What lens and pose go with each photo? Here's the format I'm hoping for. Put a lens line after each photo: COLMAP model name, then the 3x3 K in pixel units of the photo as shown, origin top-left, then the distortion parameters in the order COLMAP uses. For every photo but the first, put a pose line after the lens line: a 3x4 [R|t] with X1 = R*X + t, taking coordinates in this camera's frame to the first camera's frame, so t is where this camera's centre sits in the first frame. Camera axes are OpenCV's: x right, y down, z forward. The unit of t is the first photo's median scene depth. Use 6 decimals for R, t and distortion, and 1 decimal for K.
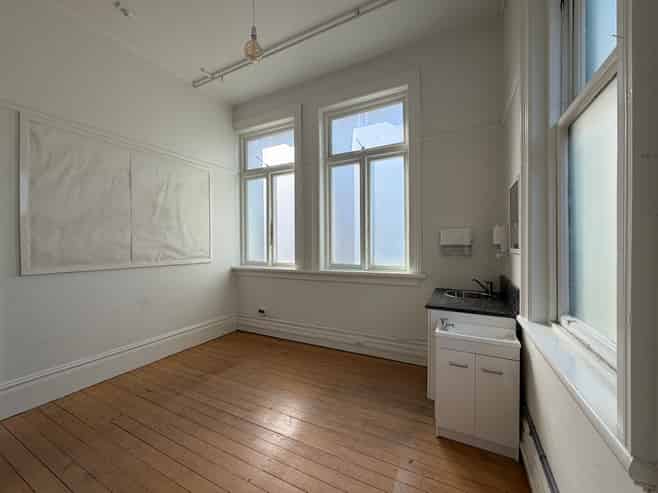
lens RADIAL K [[264.1, 0, 329.0], [0, 264.1, 246.5], [0, 0, 1]] dist [0.000344, -0.000021]
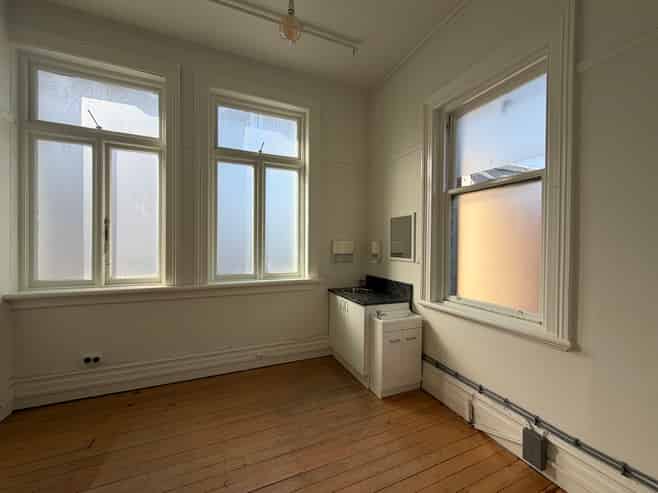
lens RADIAL K [[255.8, 0, 327.4], [0, 255.8, 255.1], [0, 0, 1]] dist [0.001188, 0.000039]
pose [[0.643118, -0.003387, 0.765759, -0.392037], [0.003490, 0.999993, 0.001492, 0.000490], [-0.765759, 0.001713, 0.643125, 0.203986]]
